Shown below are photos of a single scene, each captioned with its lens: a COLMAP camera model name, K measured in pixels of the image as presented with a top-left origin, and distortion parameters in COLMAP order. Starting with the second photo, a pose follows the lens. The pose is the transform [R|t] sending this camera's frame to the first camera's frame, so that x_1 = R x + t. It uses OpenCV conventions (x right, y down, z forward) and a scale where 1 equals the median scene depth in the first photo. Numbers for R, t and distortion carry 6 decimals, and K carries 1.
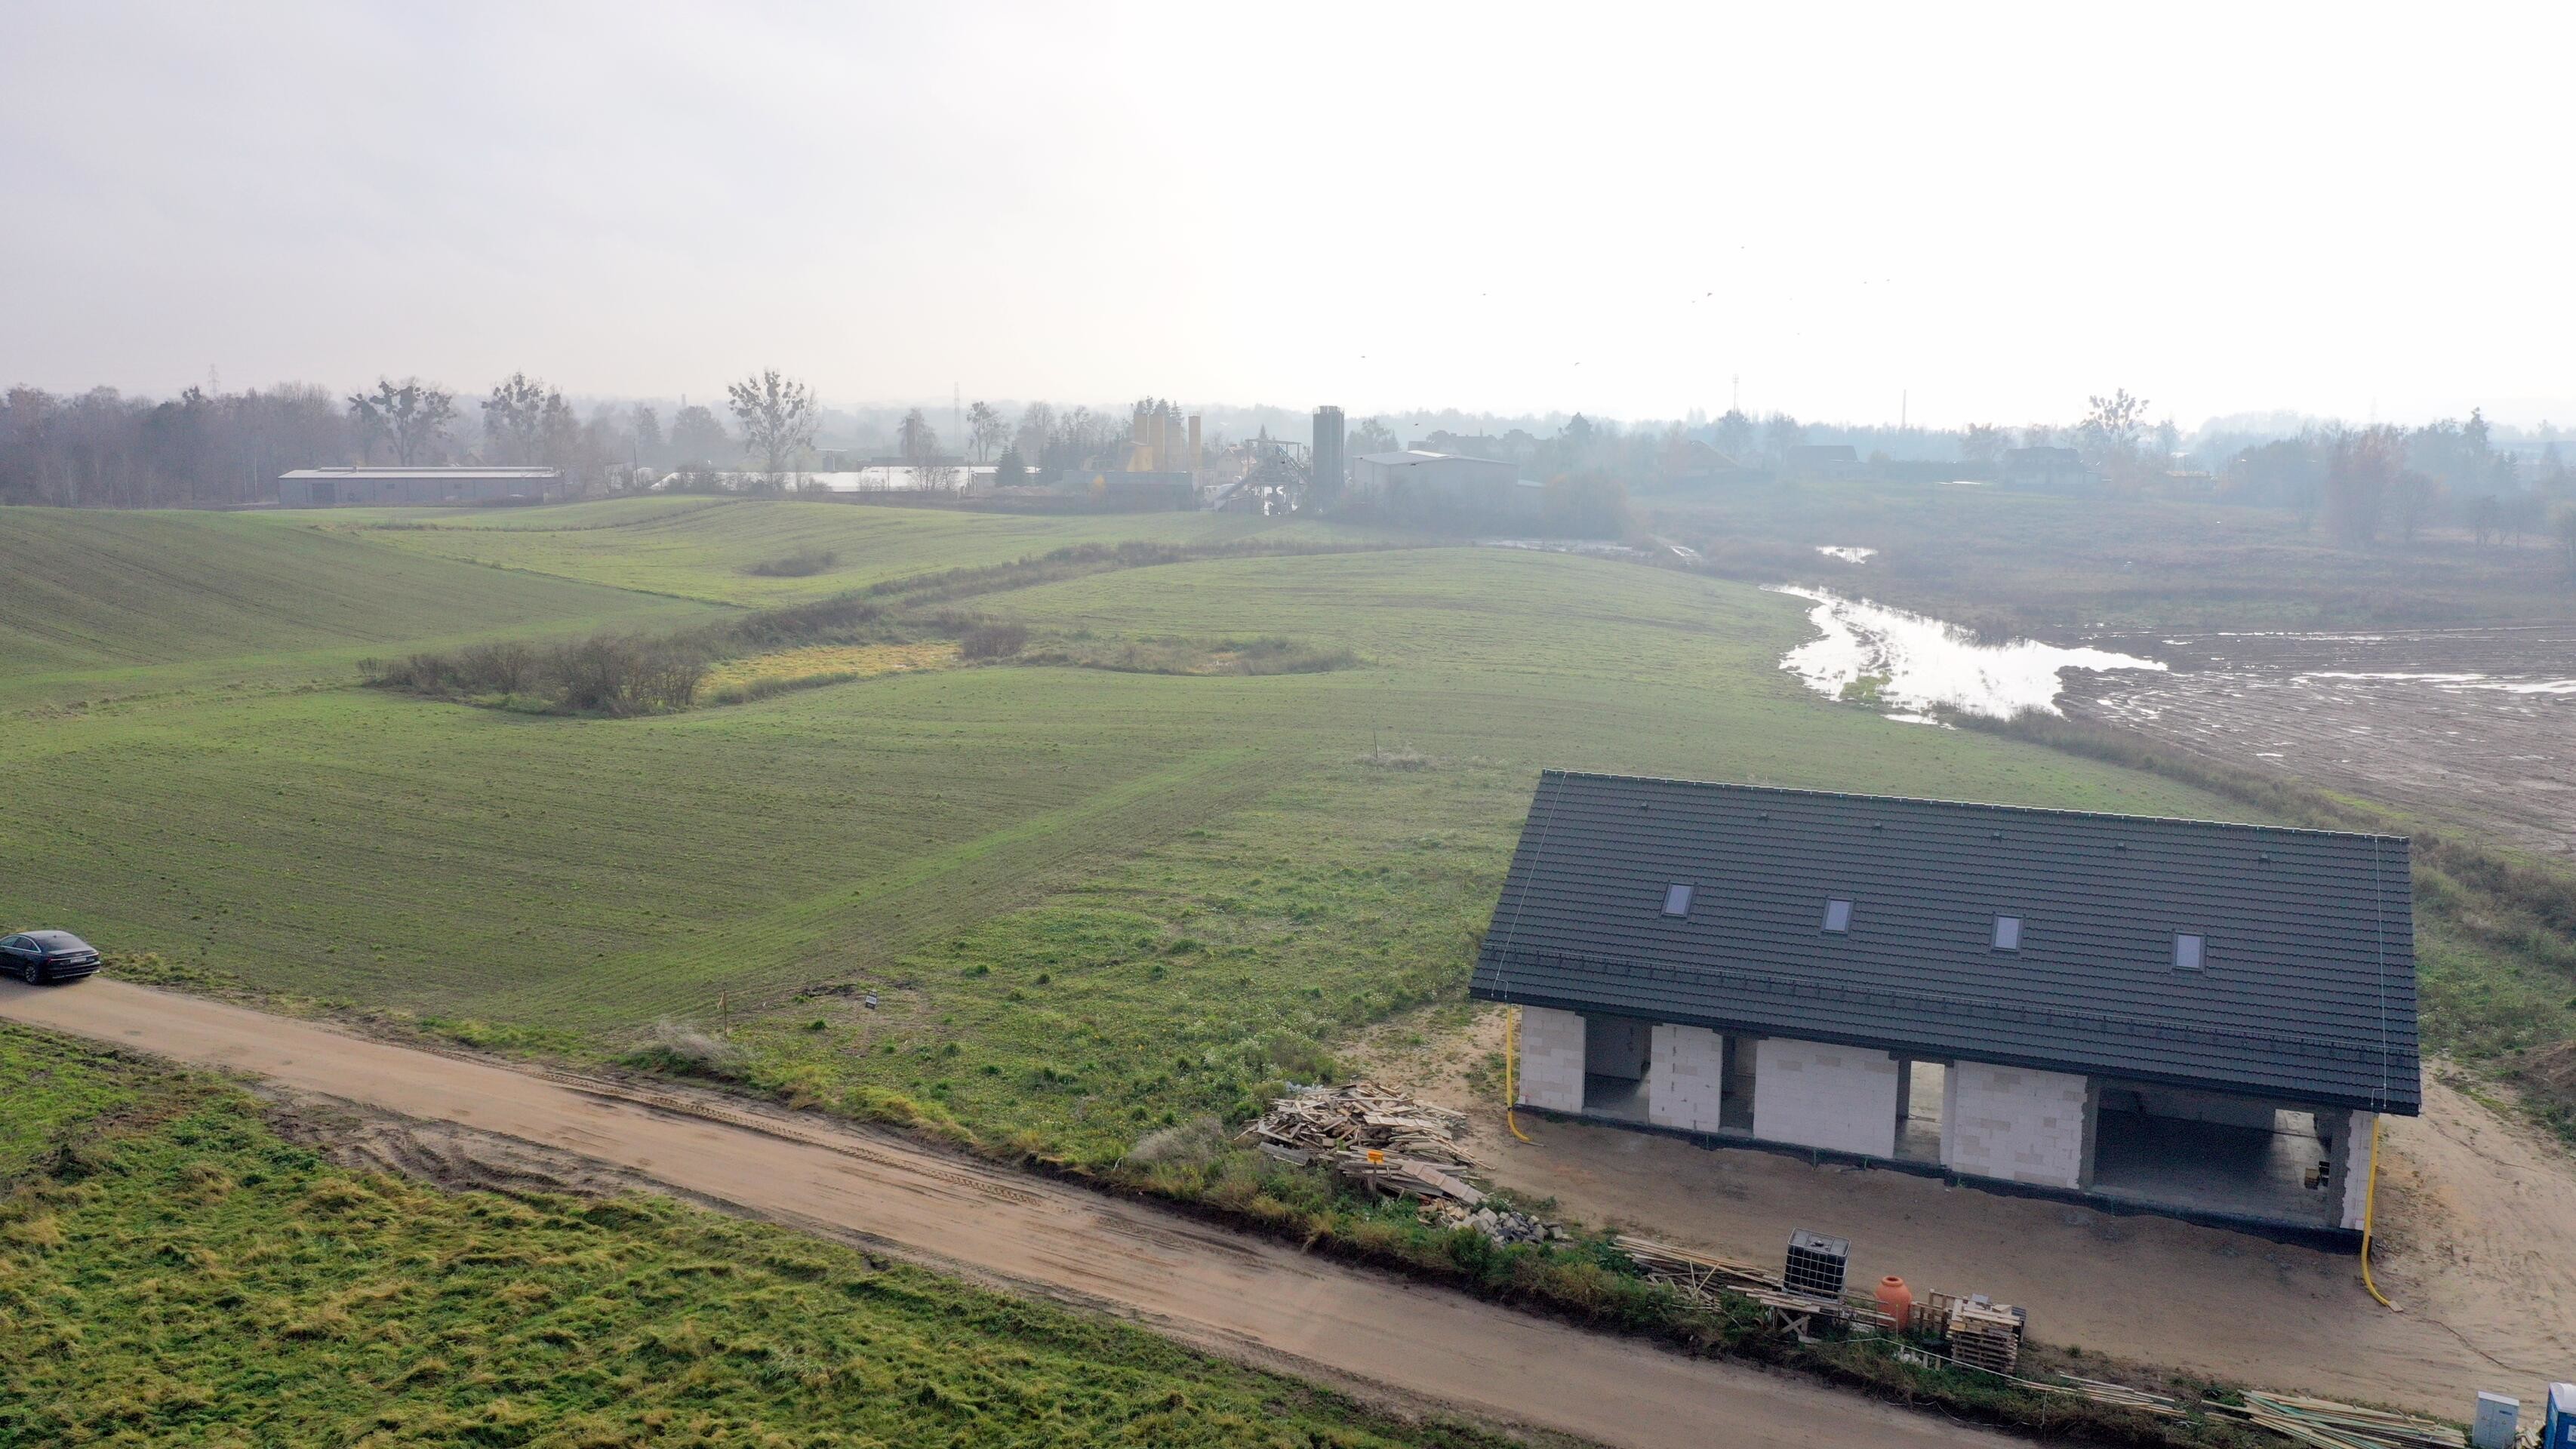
lens RADIAL K [[2027.7, 0, 1280.2], [0, 2027.7, 726.0], [0, 0, 1]] dist [0.001459, 0.006381]
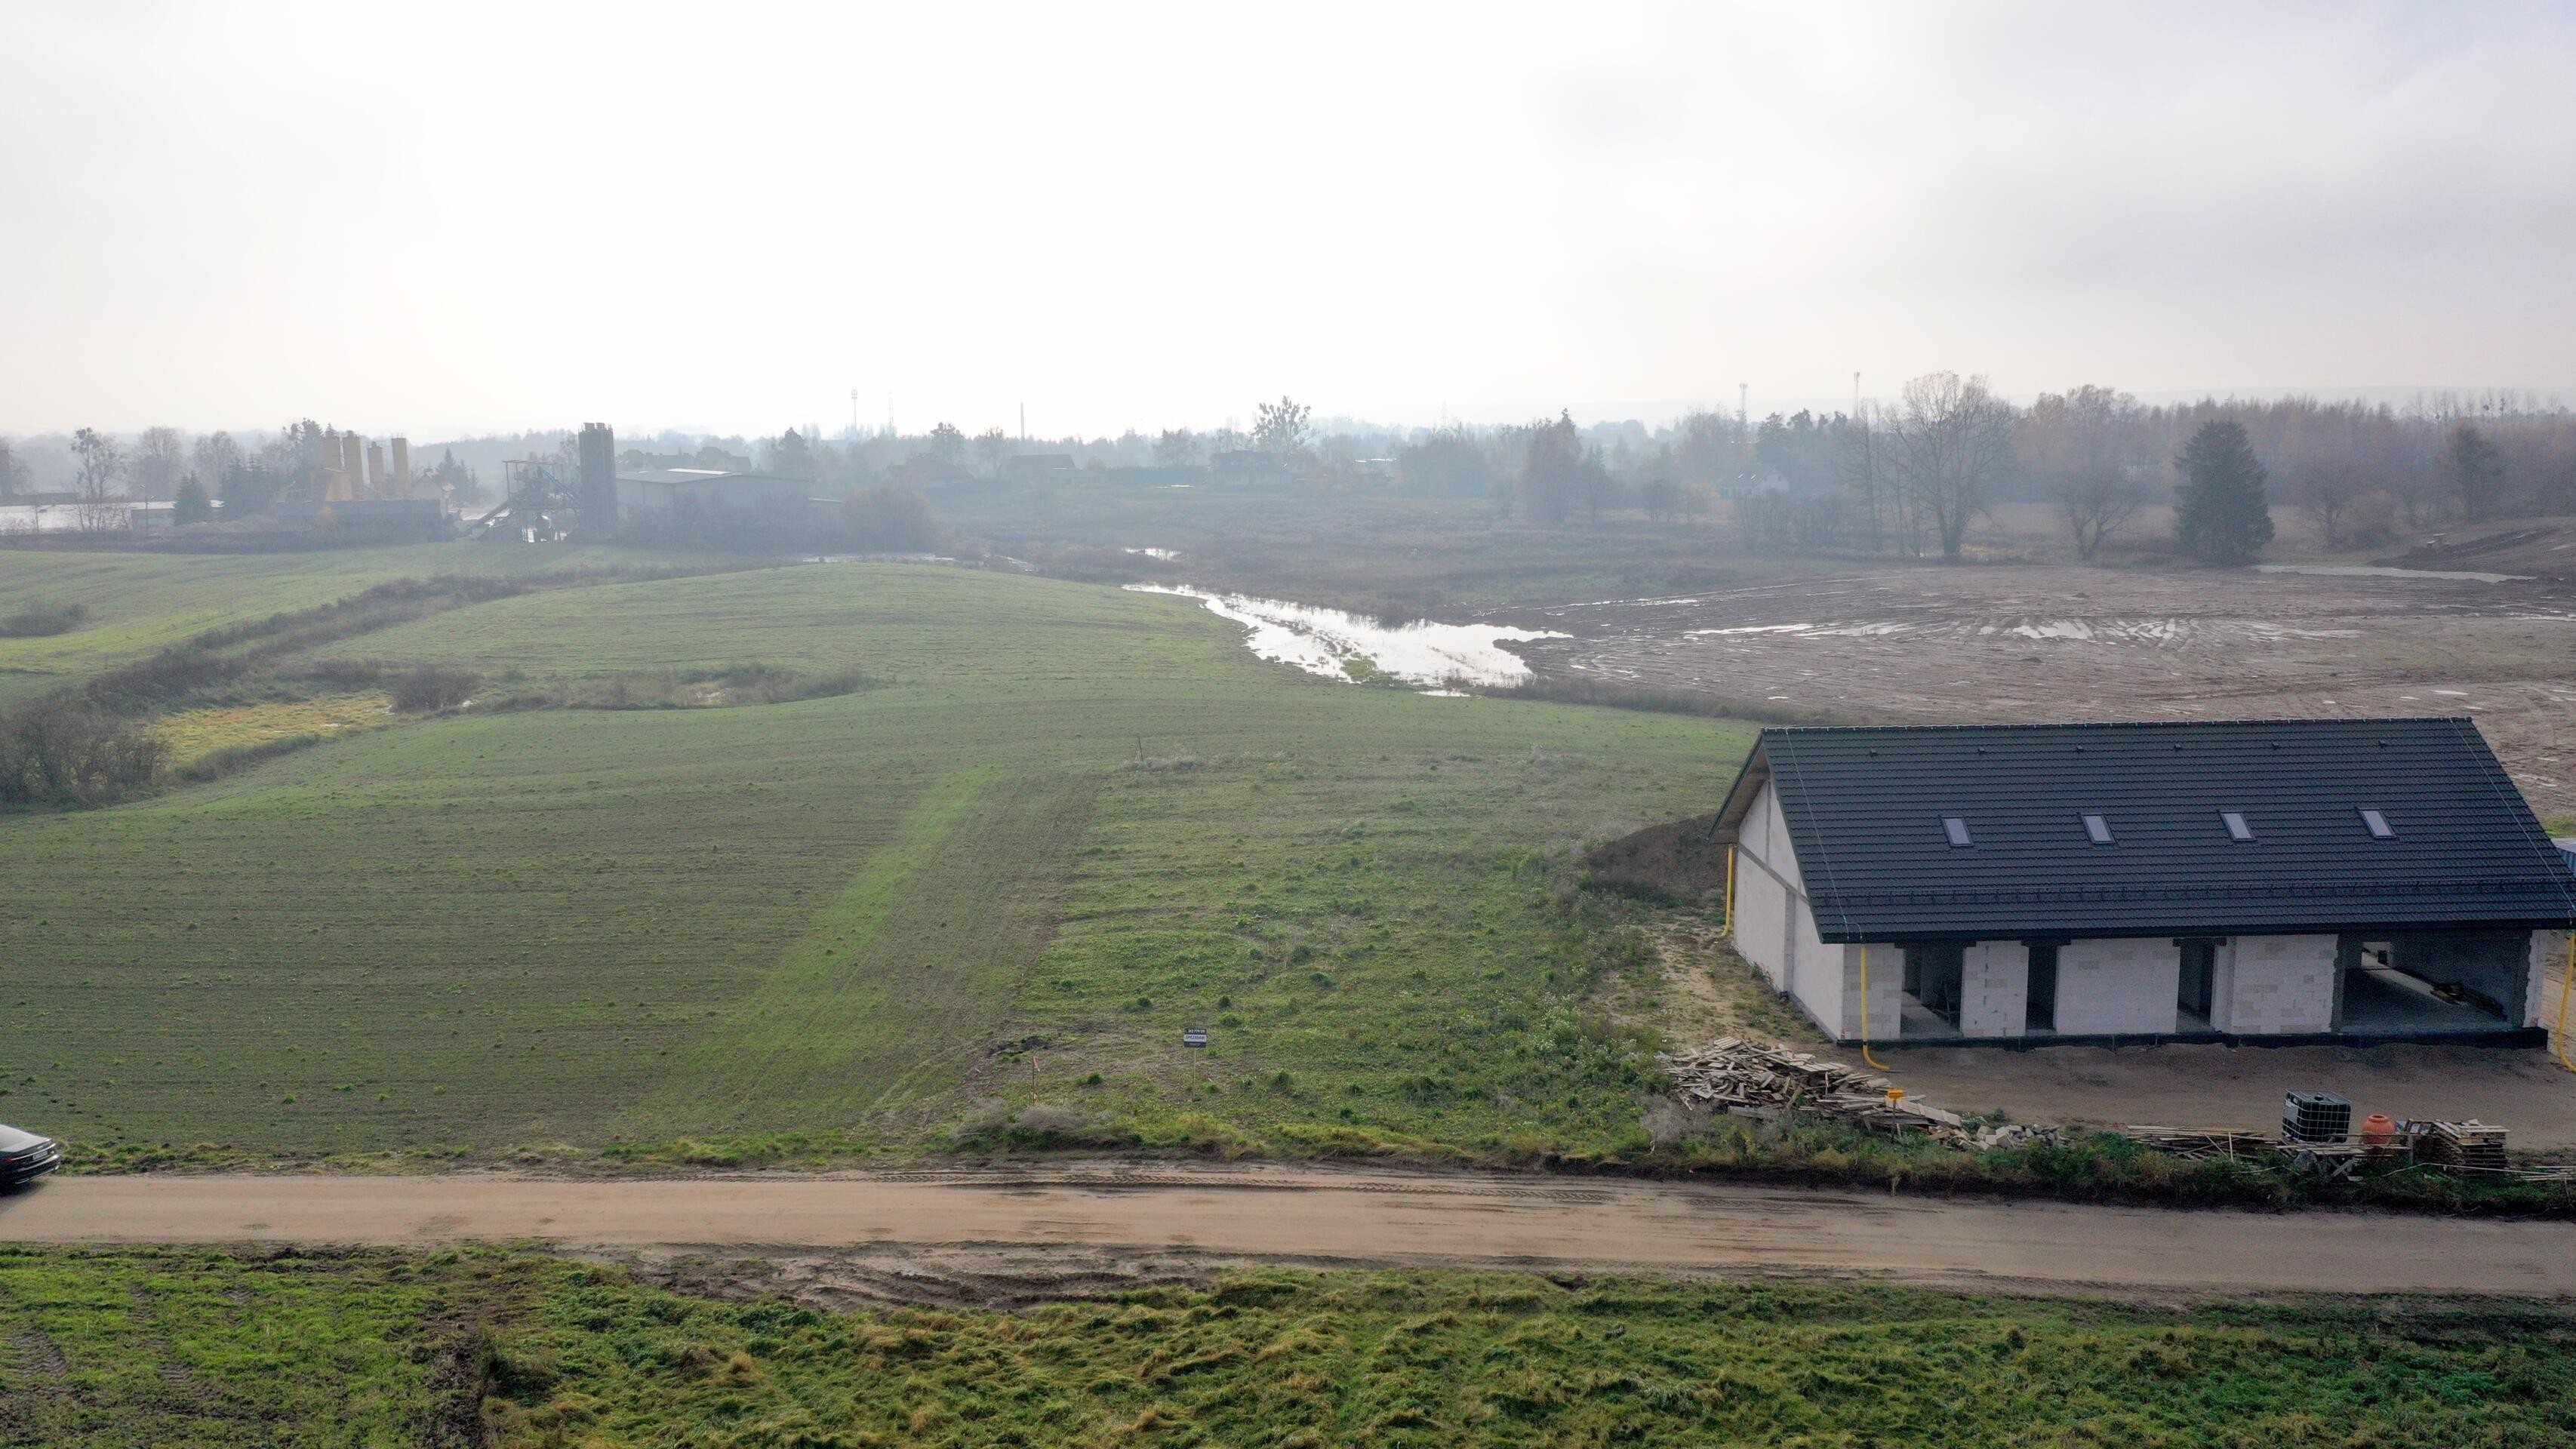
lens RADIAL K [[2027.7, 0, 1280.2], [0, 2027.7, 726.0], [0, 0, 1]] dist [0.001459, 0.006381]
pose [[0.903596, -0.080965, 0.420665, -0.588618], [0.084451, 0.996374, 0.010368, -0.013145], [-0.419979, 0.026157, 0.907157, 0.159326]]
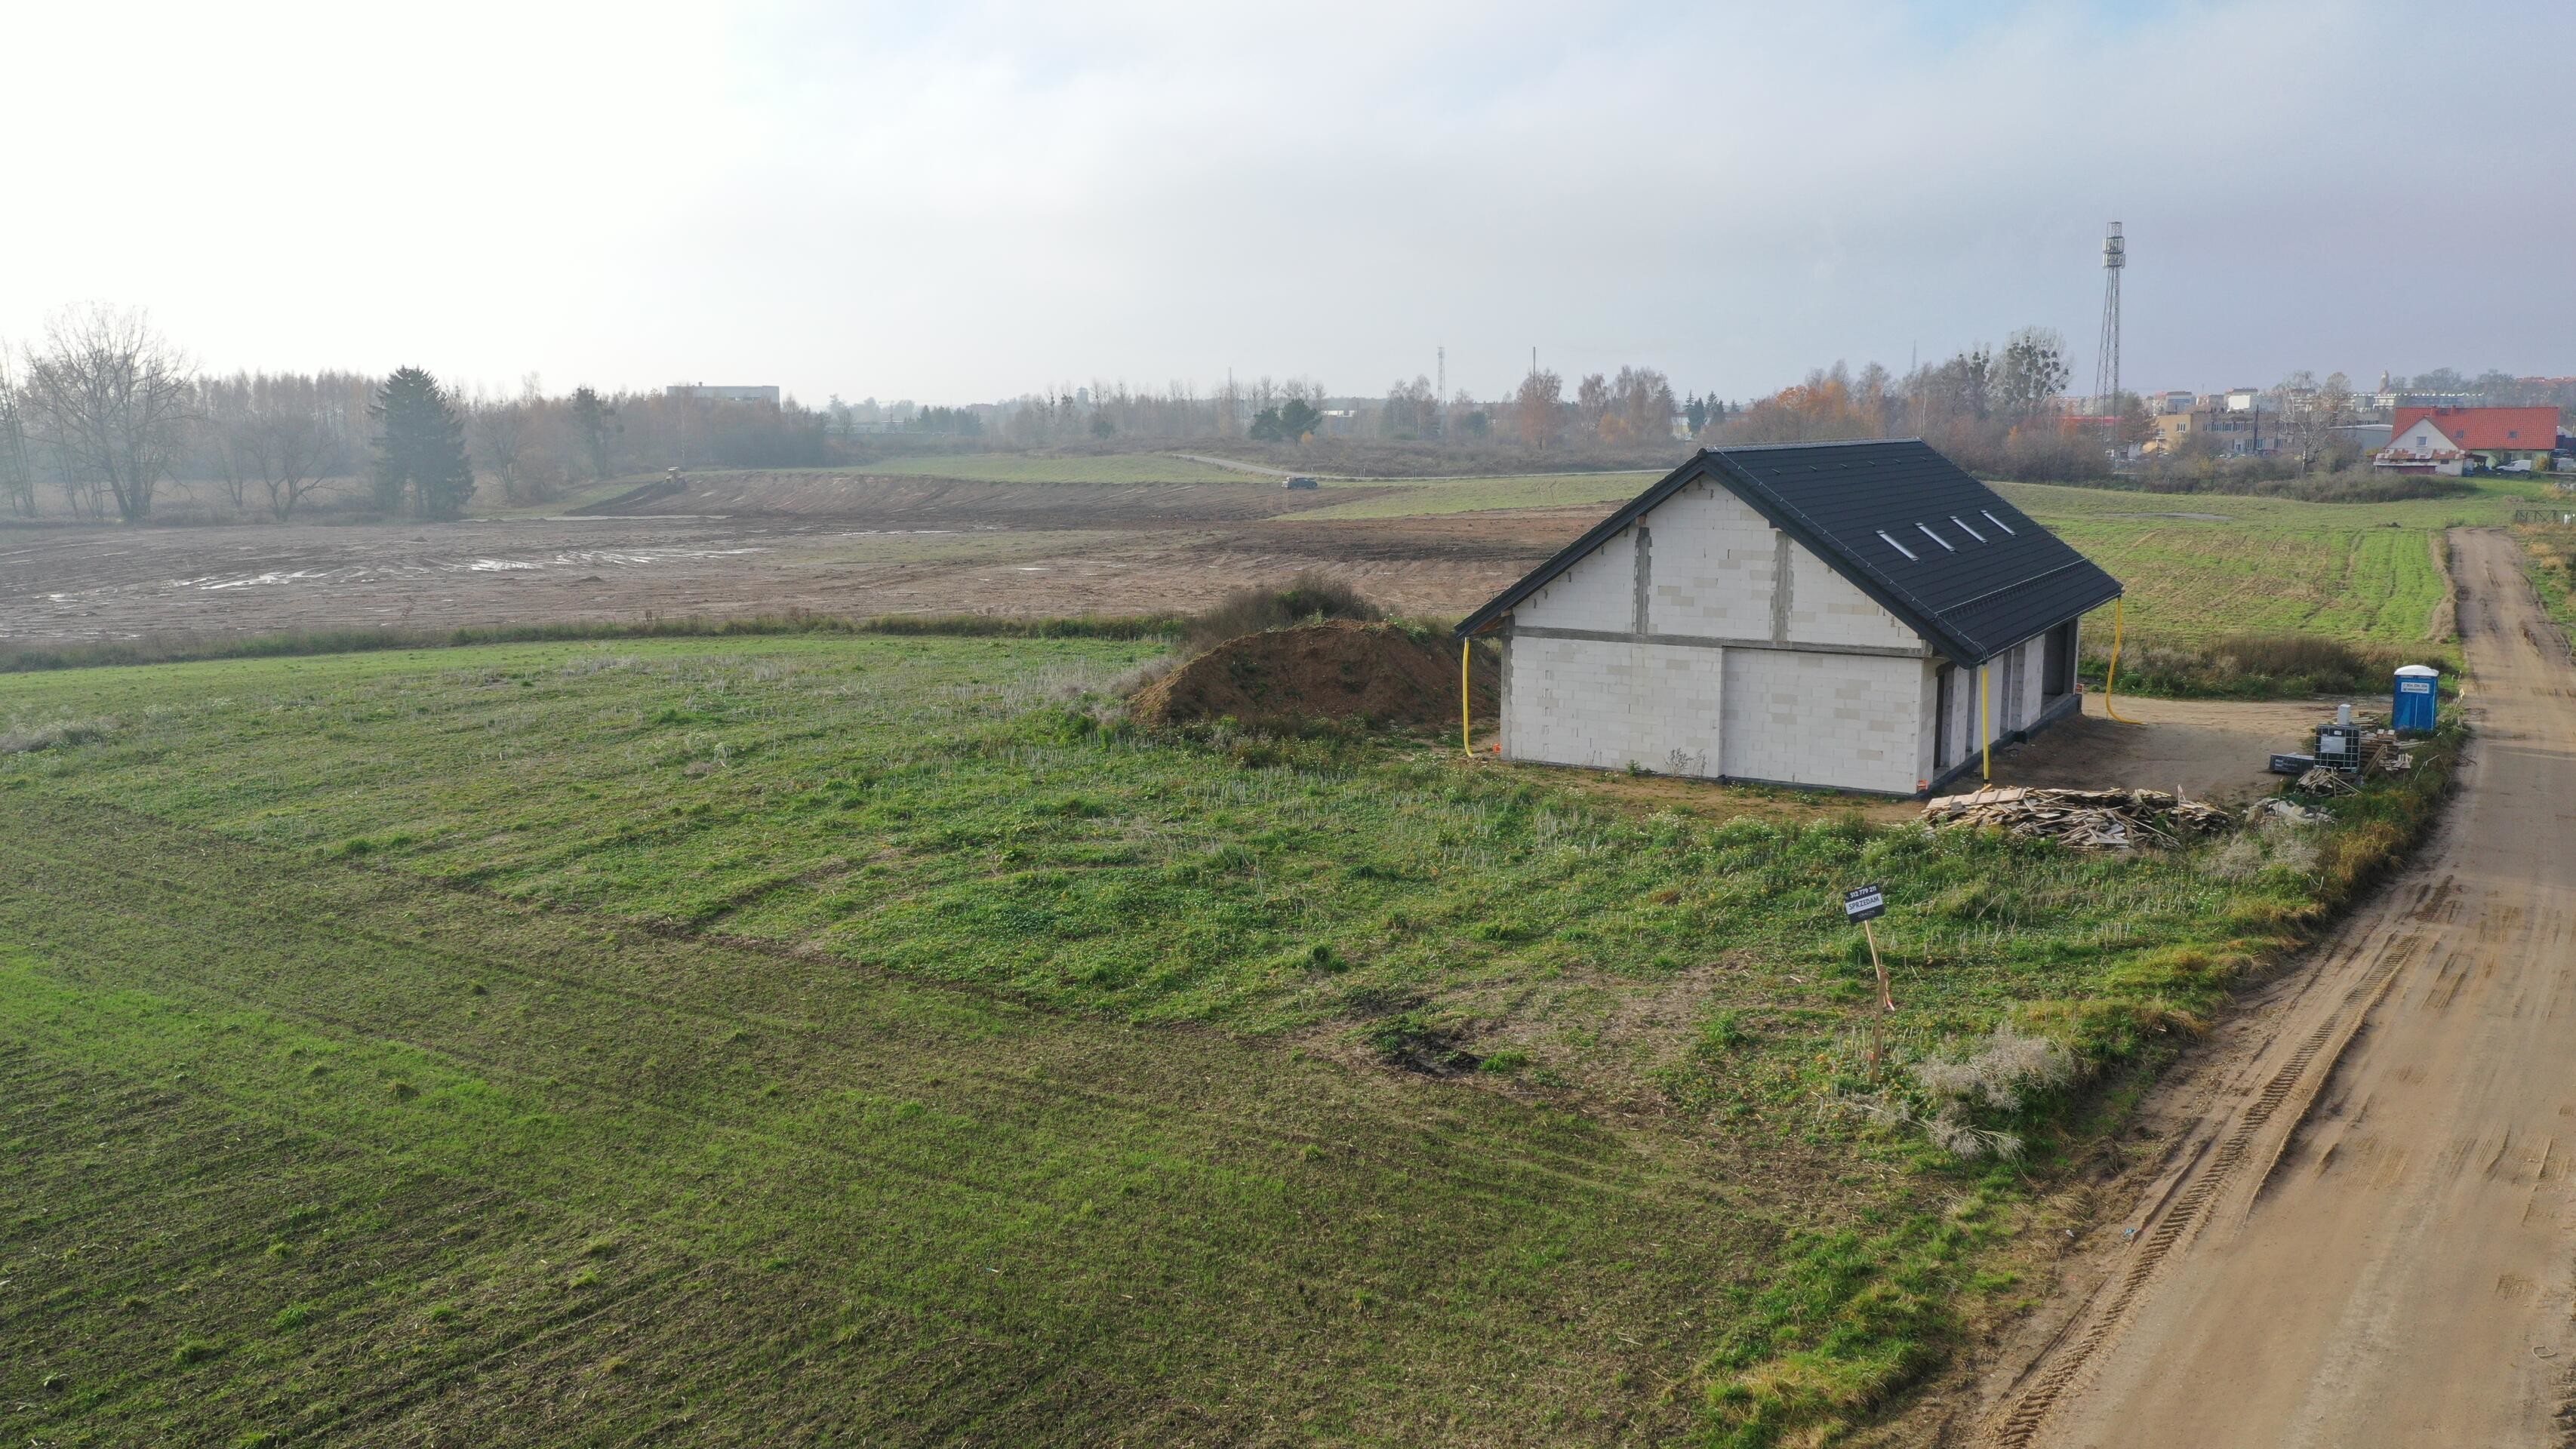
lens RADIAL K [[2027.7, 0, 1280.2], [0, 2027.7, 726.0], [0, 0, 1]] dist [0.001459, 0.006381]
pose [[0.124830, -0.155557, 0.979908, -0.802284], [0.162740, 0.977467, 0.134438, -0.008717], [-0.978741, 0.142688, 0.147333, 1.157937]]
